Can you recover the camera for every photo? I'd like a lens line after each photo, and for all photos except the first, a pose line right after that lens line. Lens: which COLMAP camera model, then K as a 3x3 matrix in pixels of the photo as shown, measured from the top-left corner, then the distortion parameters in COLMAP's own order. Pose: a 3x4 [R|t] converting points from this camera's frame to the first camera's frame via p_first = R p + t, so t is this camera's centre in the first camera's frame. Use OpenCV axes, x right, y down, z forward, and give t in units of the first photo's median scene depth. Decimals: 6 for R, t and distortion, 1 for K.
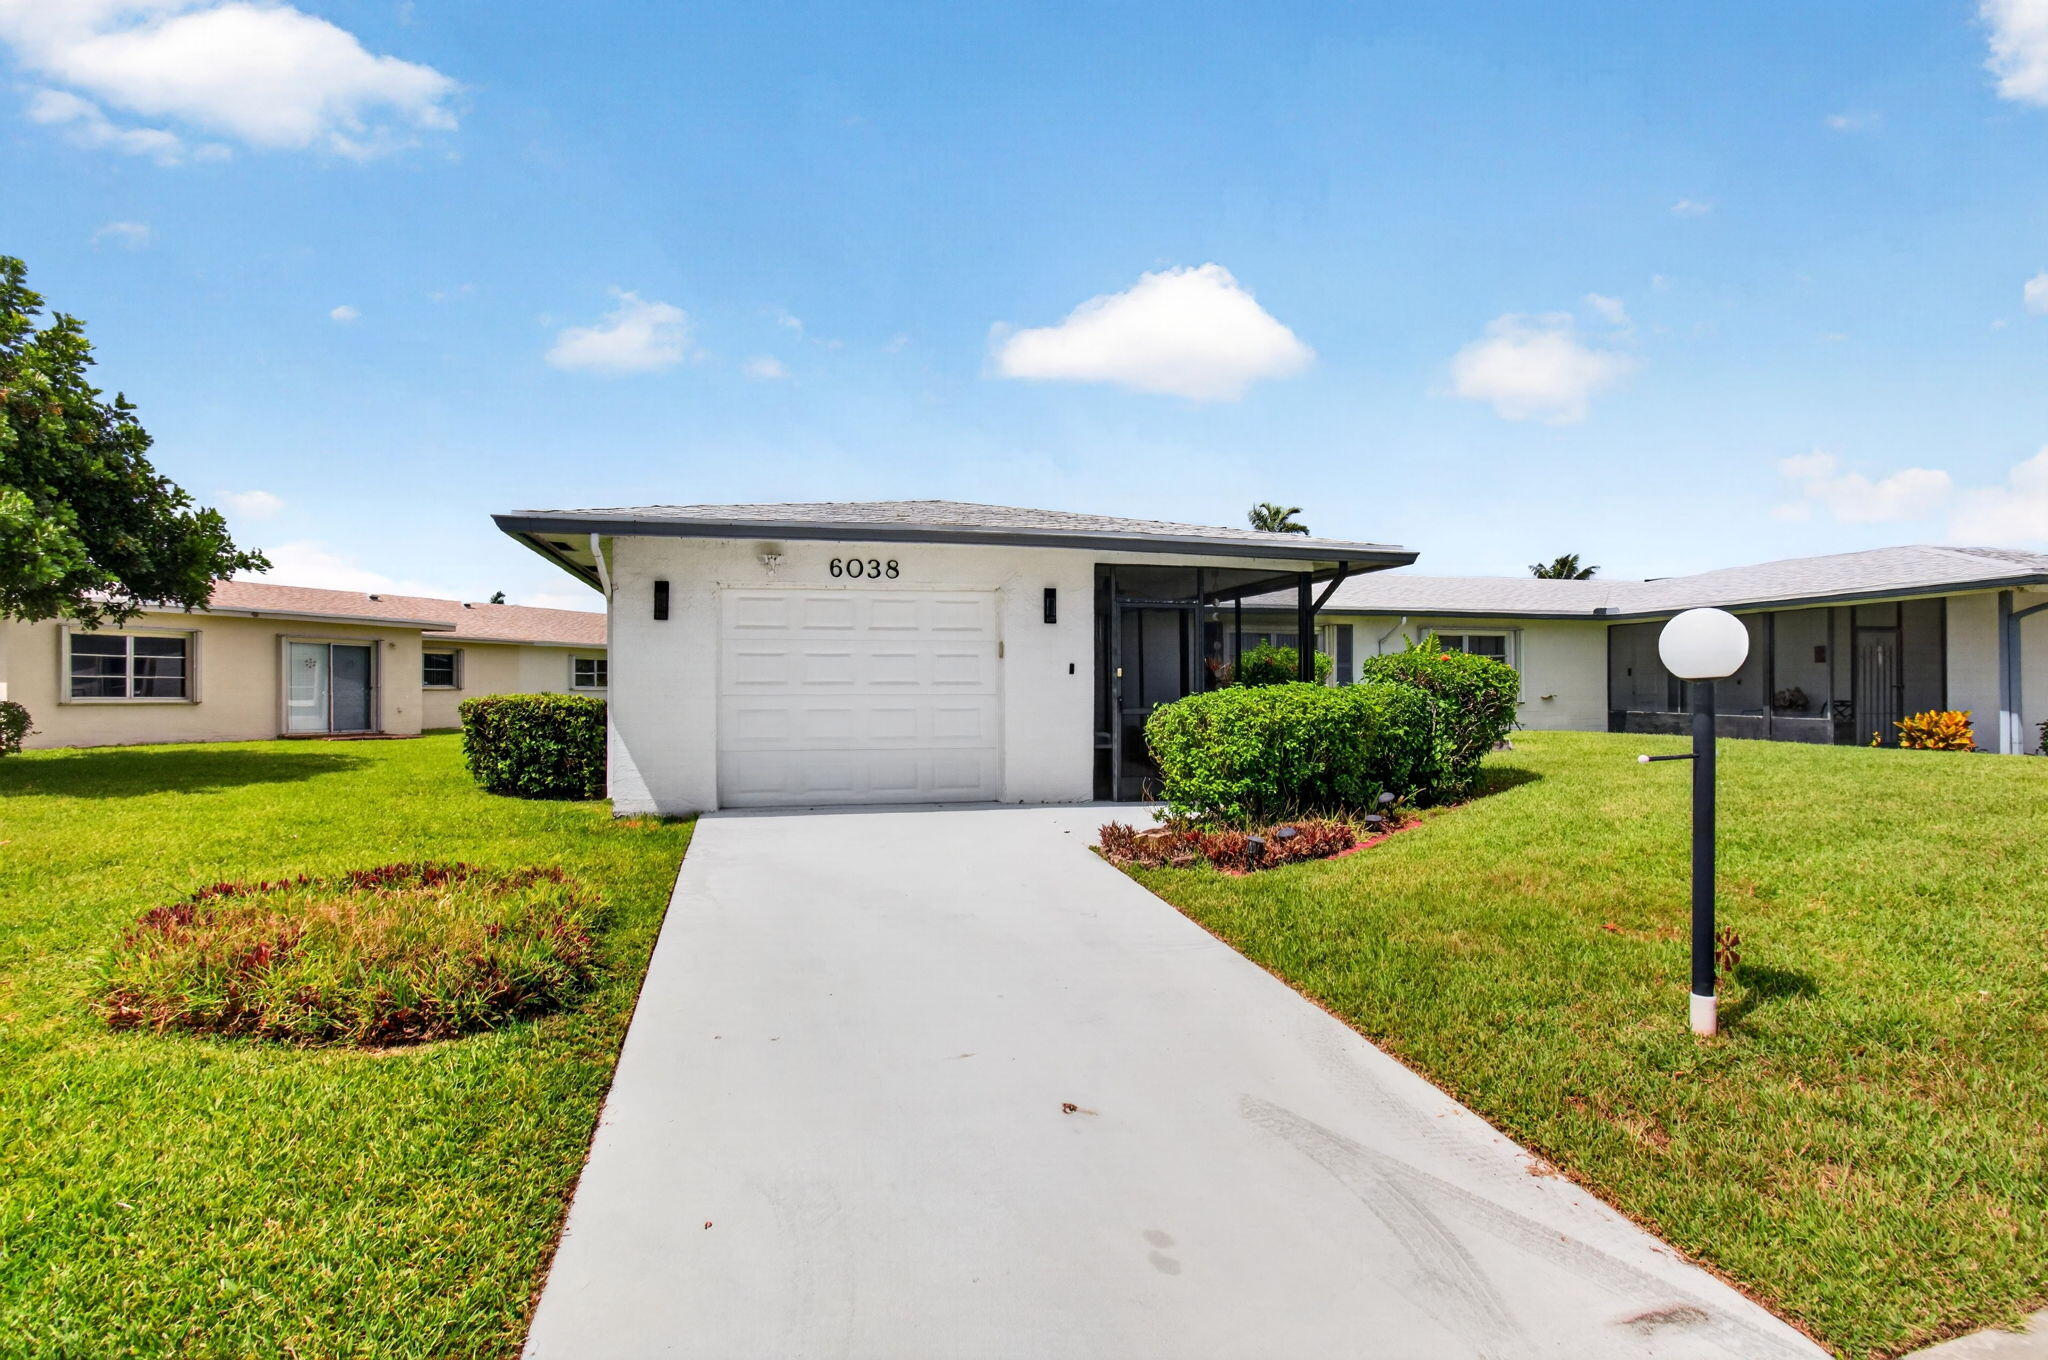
lens RADIAL K [[981.3, 0, 1034.7], [0, 981.3, 673.4], [0, 0, 1]] dist [-0.000785, -0.000064]
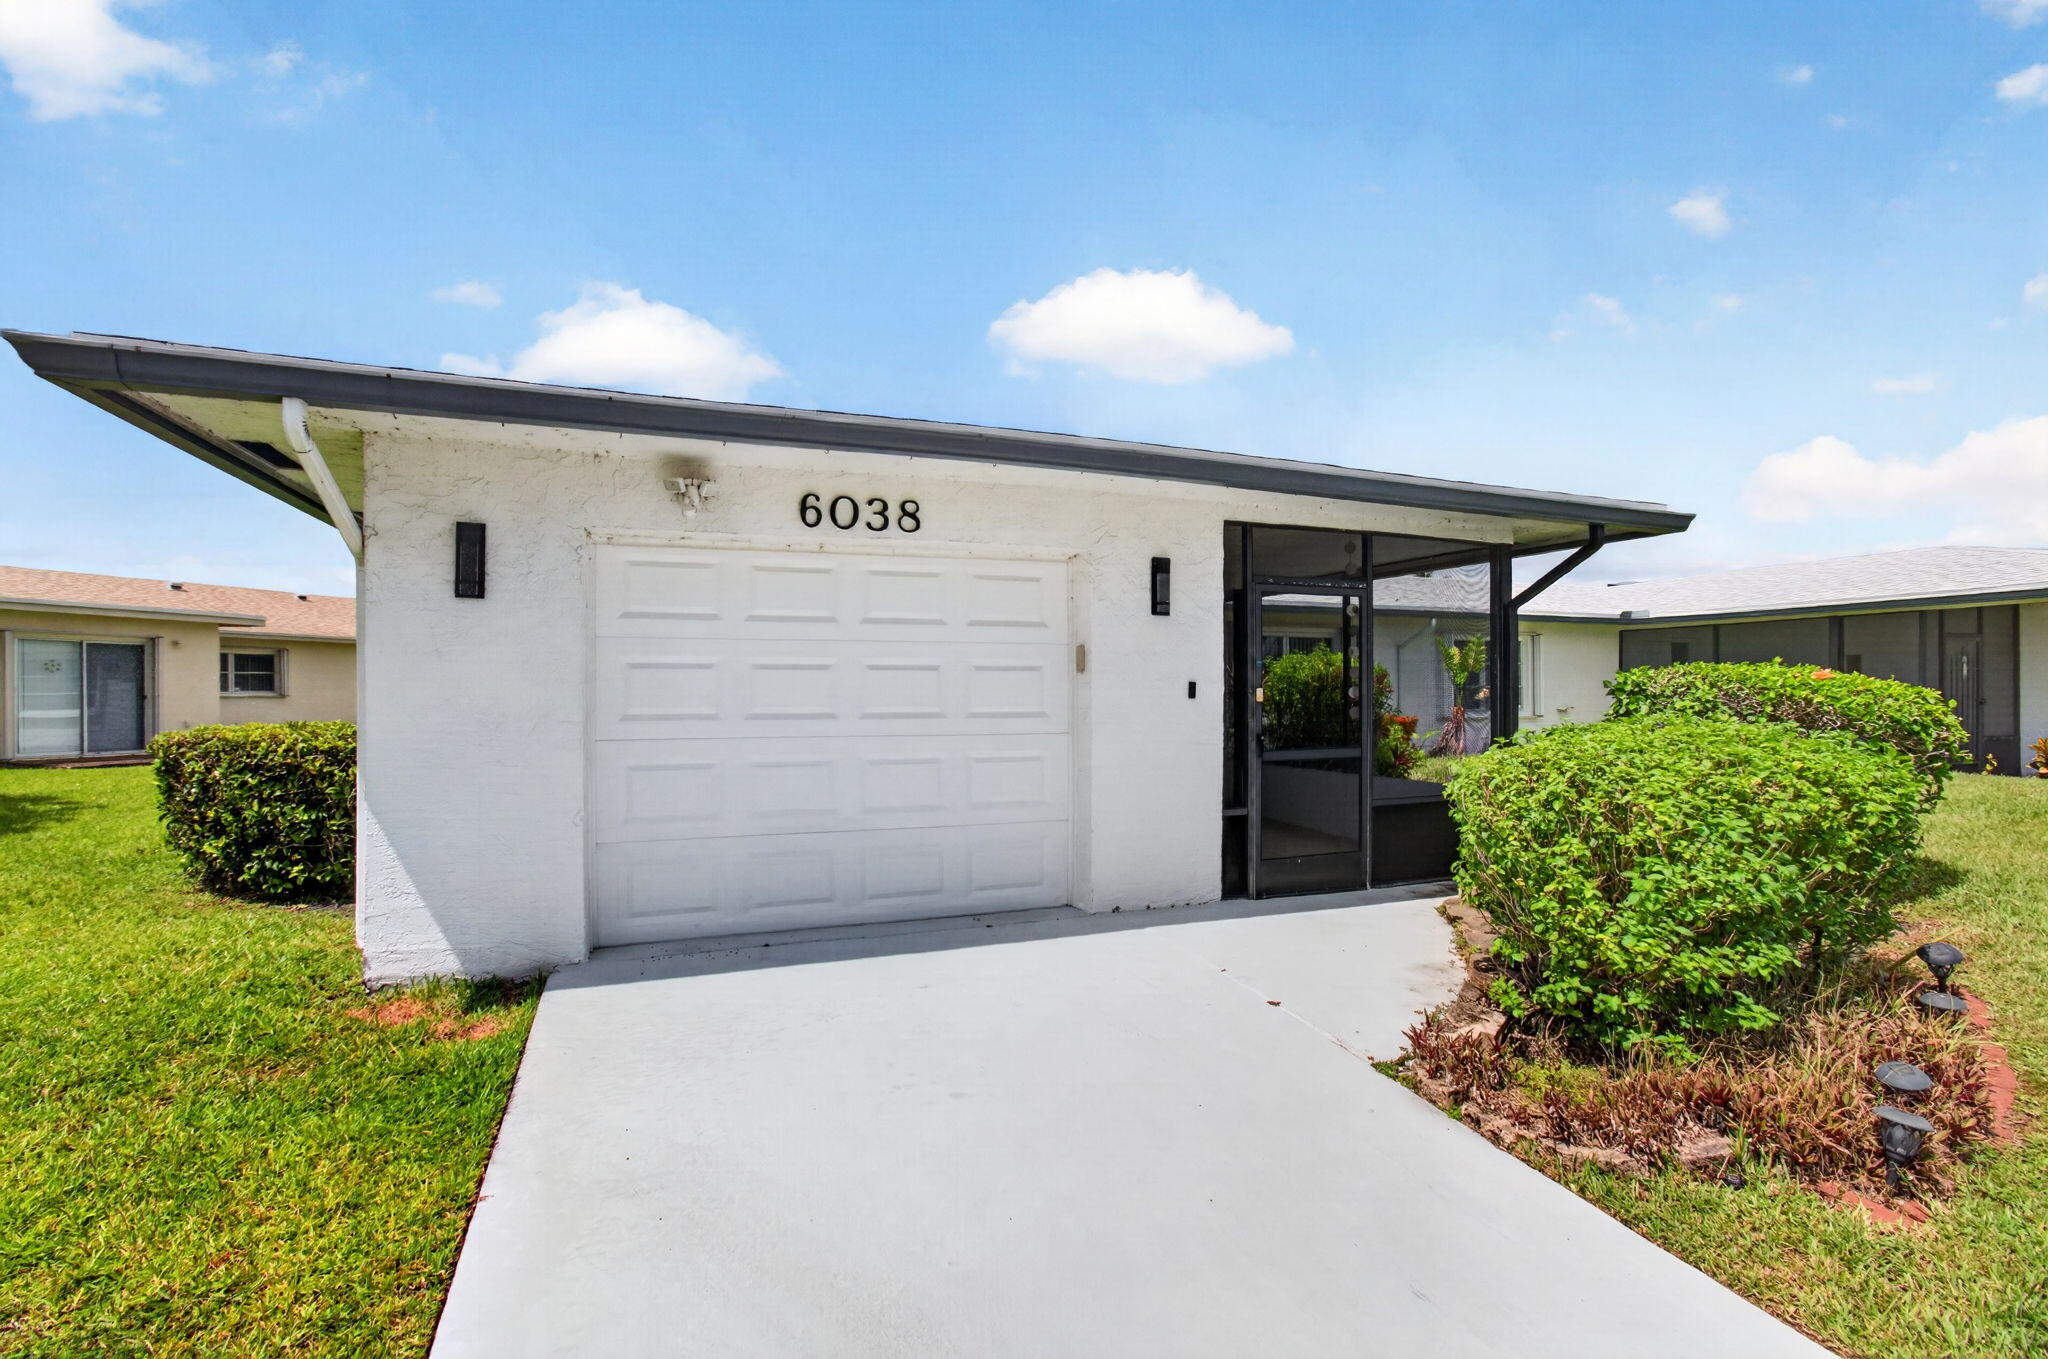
lens RADIAL K [[920.6, 0, 1024.0], [0, 920.6, 679.5], [0, 0, 1]] dist [0.001322, 0.000405]
pose [[0.993552, 0.002362, 0.113356, -0.131559], [-0.003052, 0.999978, 0.005916, -0.014076], [-0.113340, -0.006224, 0.993537, 0.435241]]
